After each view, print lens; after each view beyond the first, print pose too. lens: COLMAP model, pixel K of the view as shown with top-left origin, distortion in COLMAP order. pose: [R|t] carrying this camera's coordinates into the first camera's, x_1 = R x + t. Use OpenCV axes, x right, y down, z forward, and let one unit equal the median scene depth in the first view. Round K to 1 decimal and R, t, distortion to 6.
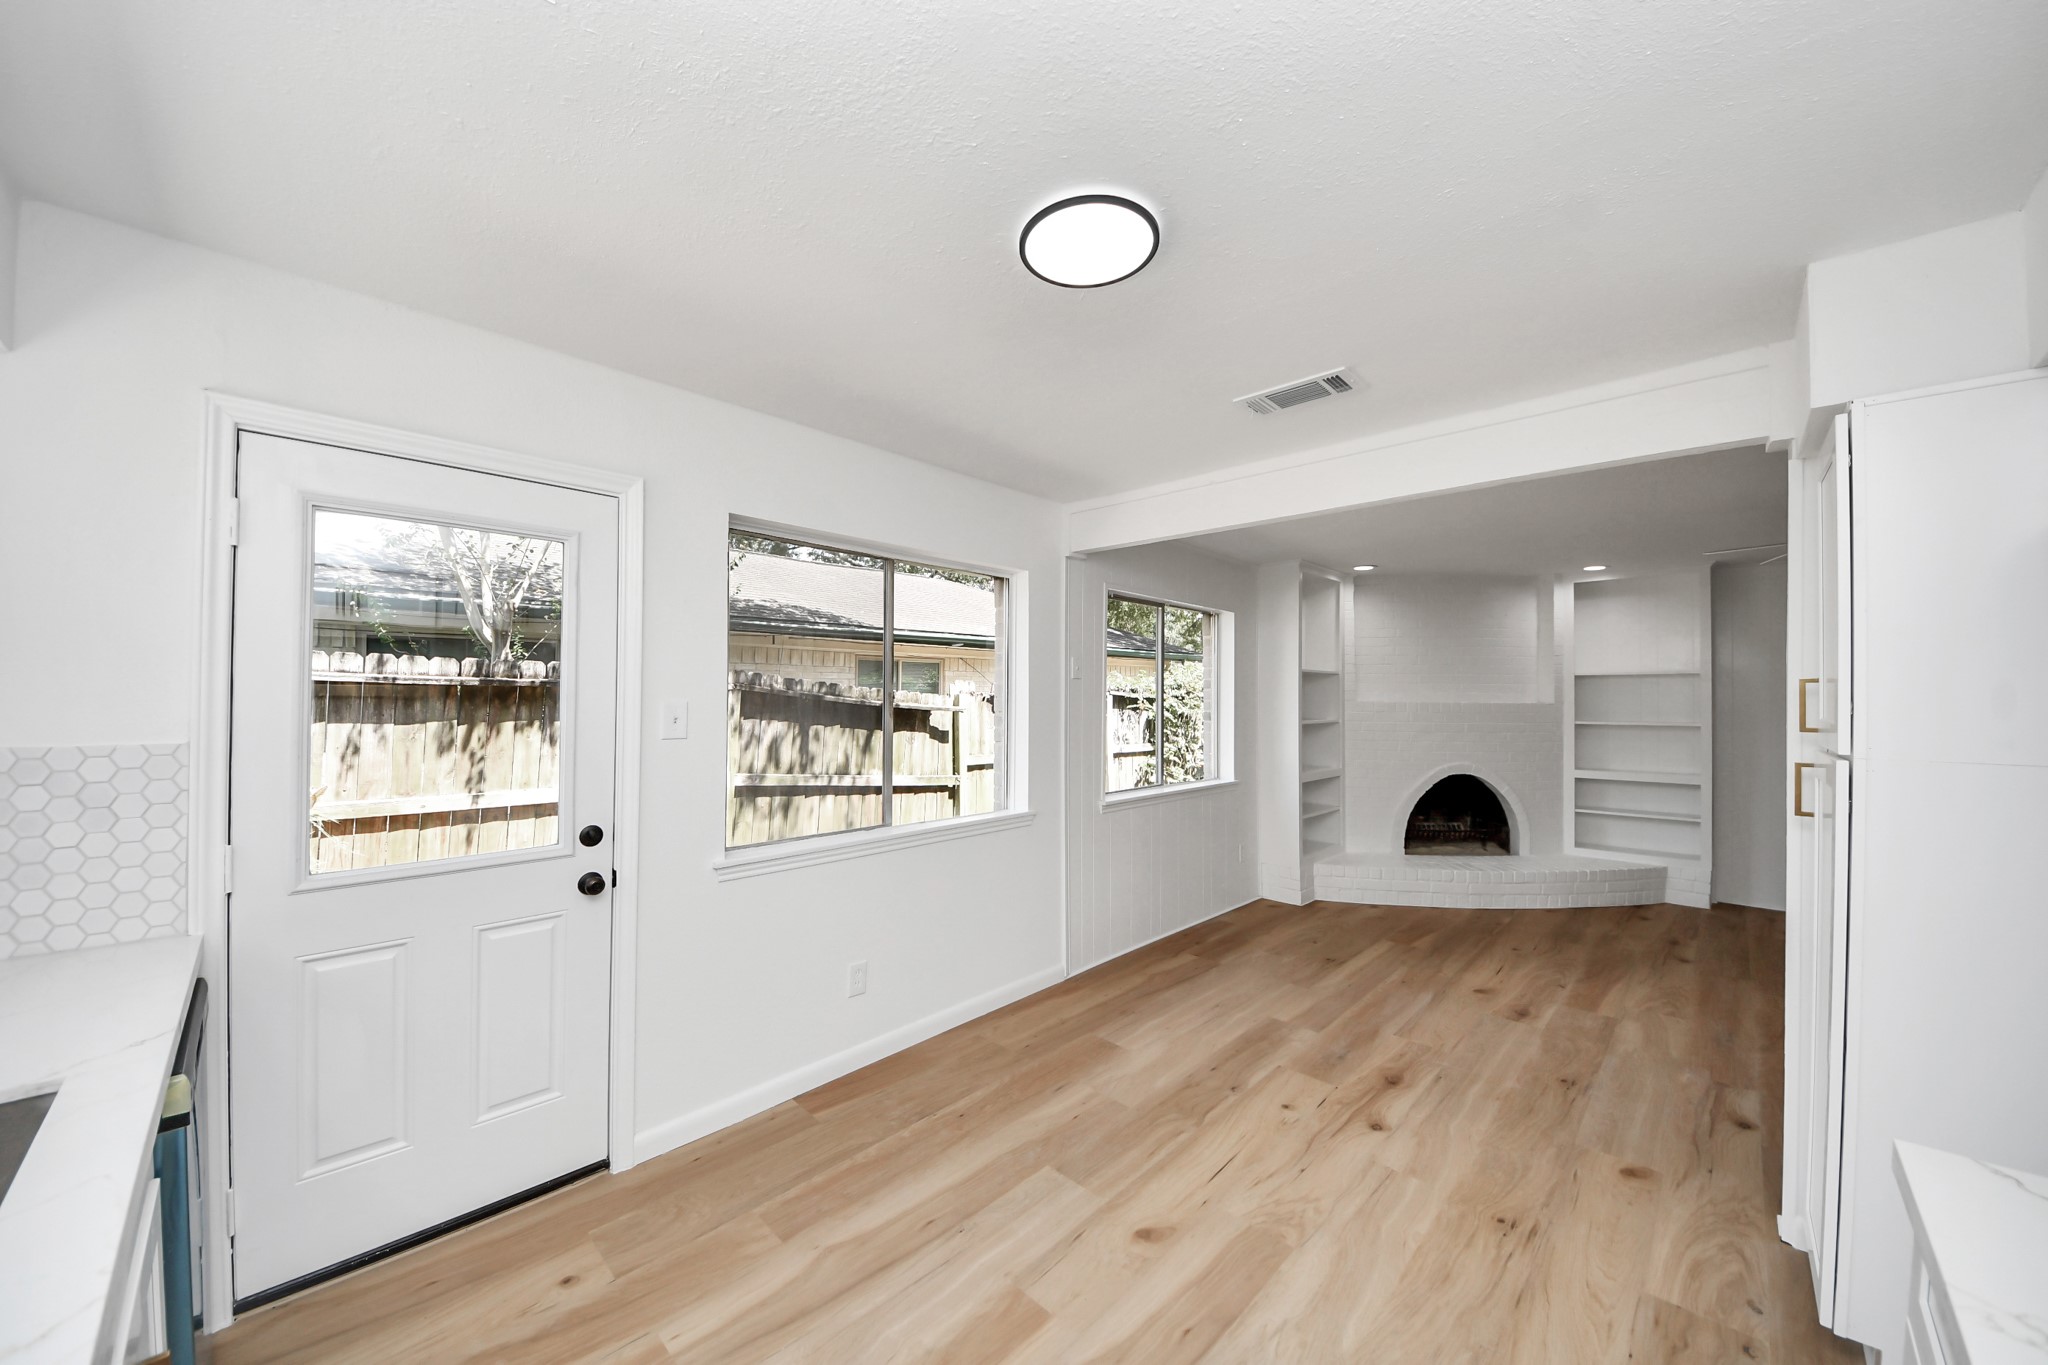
lens RADIAL K [[727.0, 0, 1012.4], [0, 727.0, 687.2], [0, 0, 1]] dist [0.046475, -0.032438]
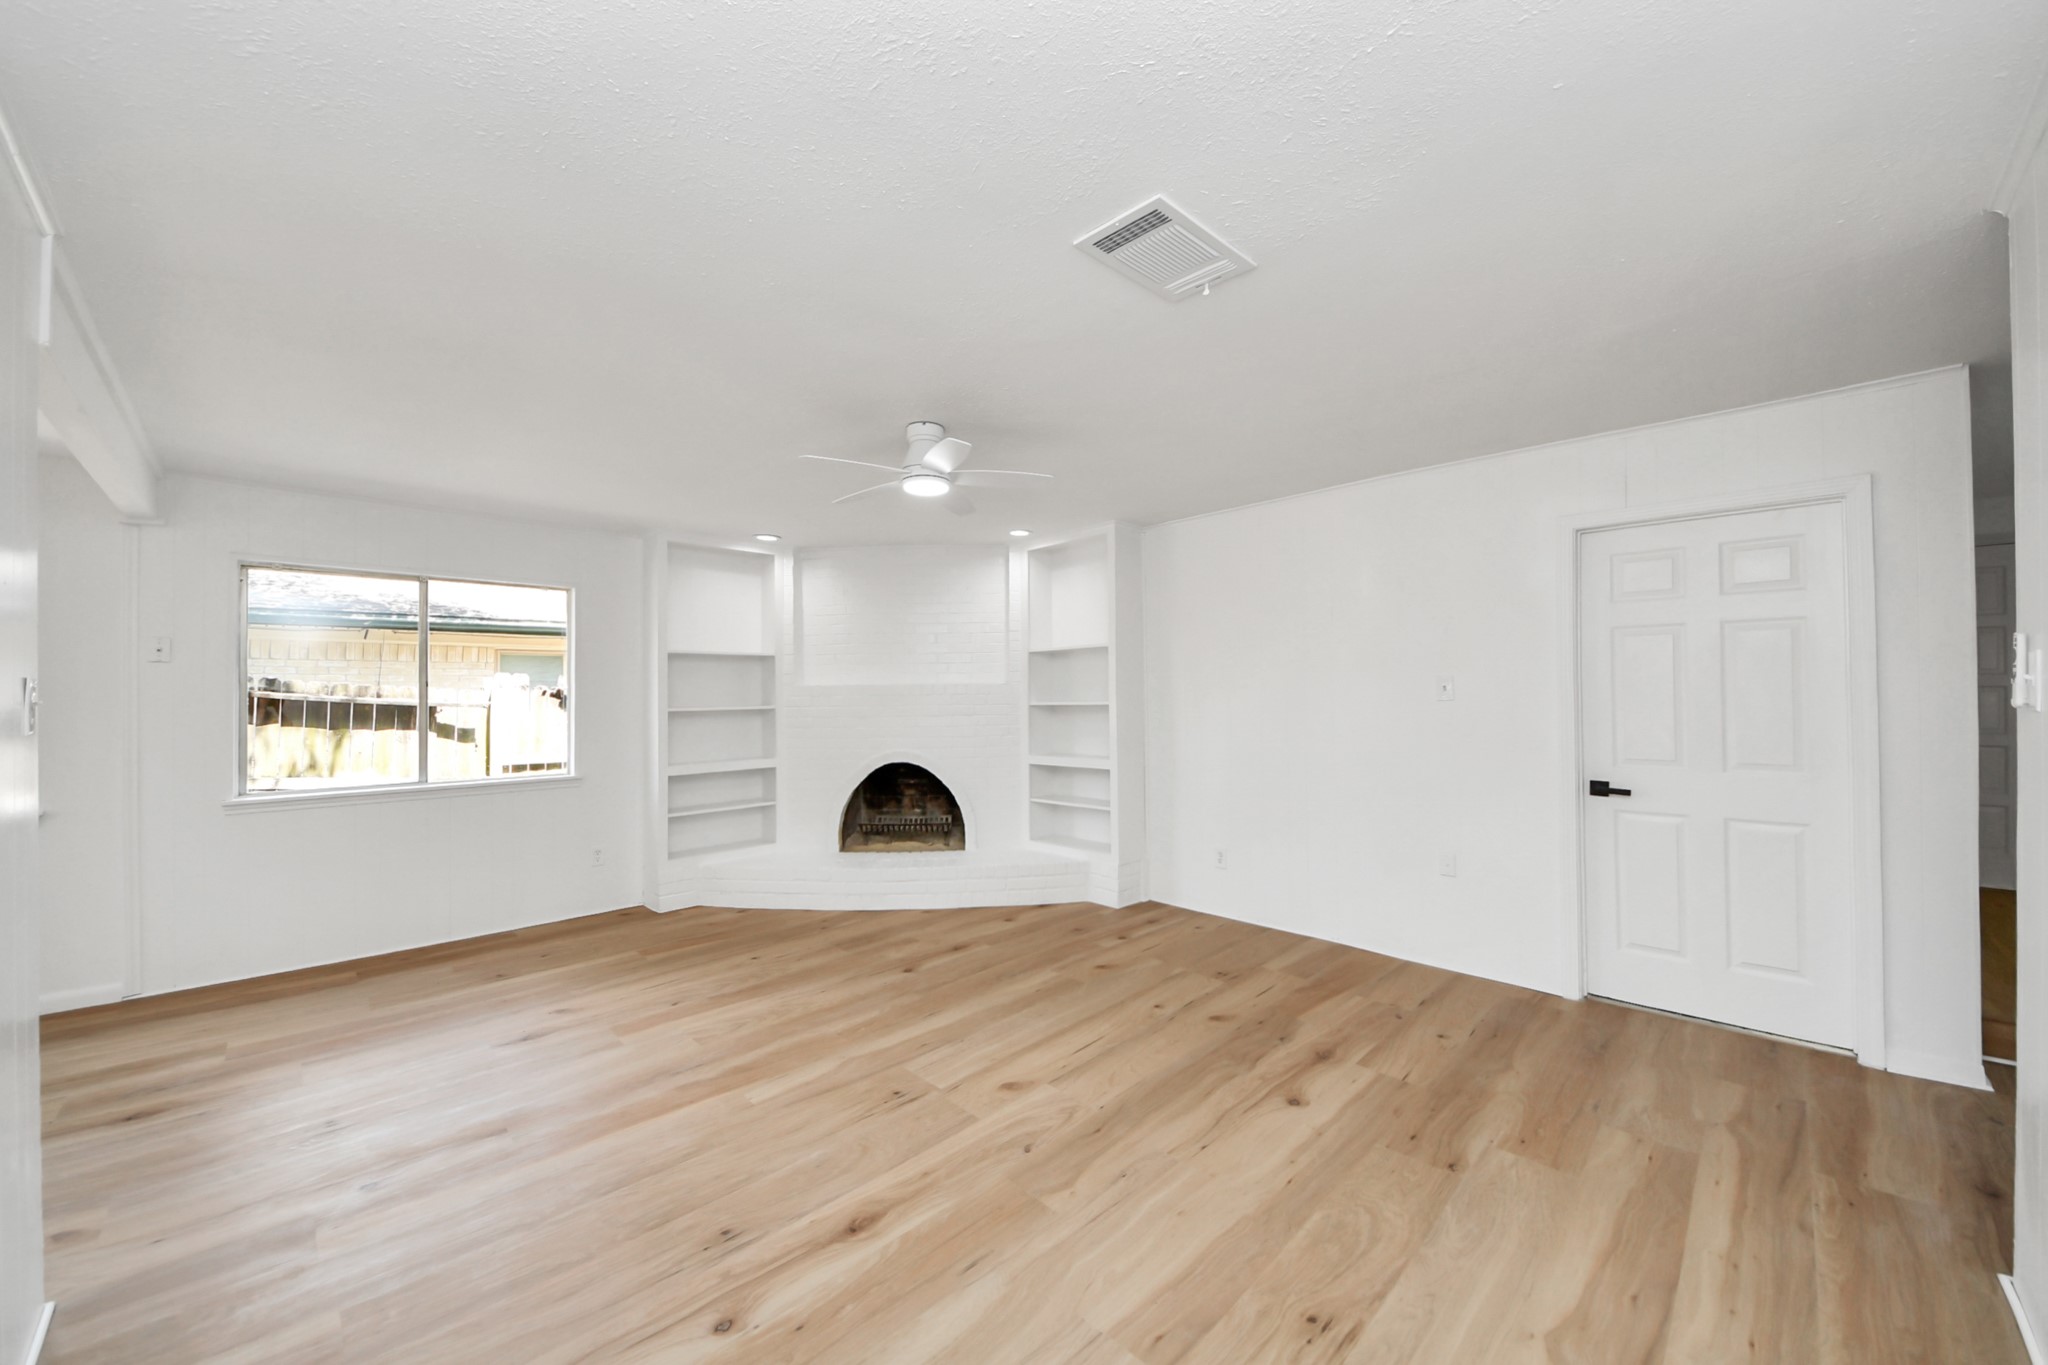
lens RADIAL K [[740.8, 0, 1012.8], [0, 740.8, 689.5], [0, 0, 1]] dist [0.031309, -0.022974]
pose [[0.999479, -0.019751, -0.025510, 0.834082], [0.019926, 0.999780, 0.006609, 0.025129], [0.025373, -0.007114, 0.999653, 0.090530]]
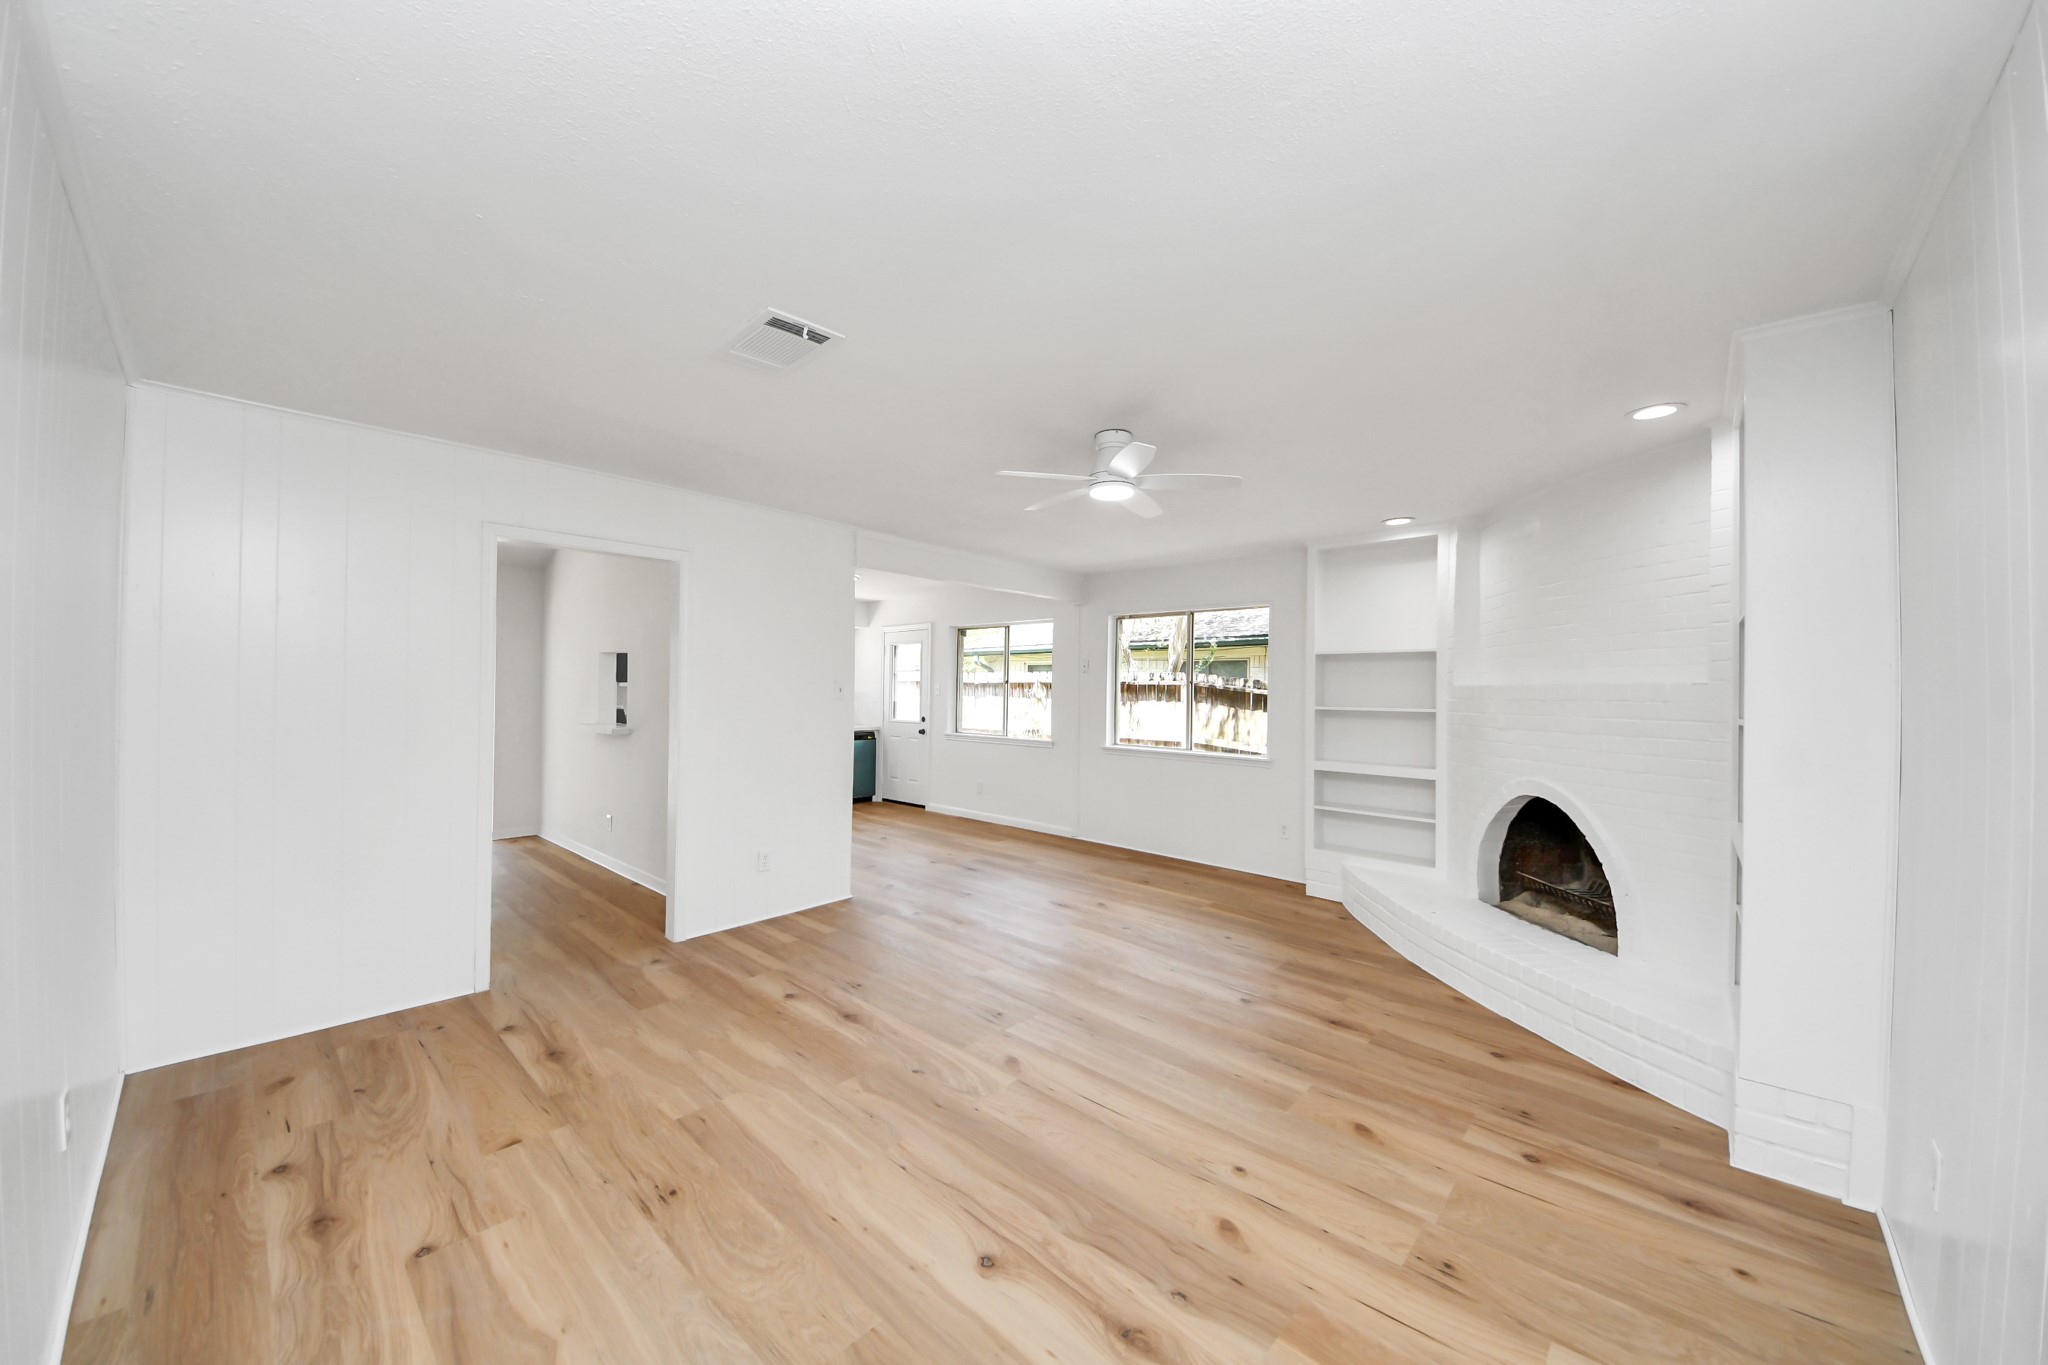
lens RADIAL K [[727.0, 0, 1012.4], [0, 727.0, 687.2], [0, 0, 1]] dist [0.046475, -0.032438]
pose [[0.028691, -0.010462, -0.999534, 1.333162], [-0.001919, 0.999943, -0.010521, 0.030940], [0.999586, 0.002220, 0.028670, 0.562290]]
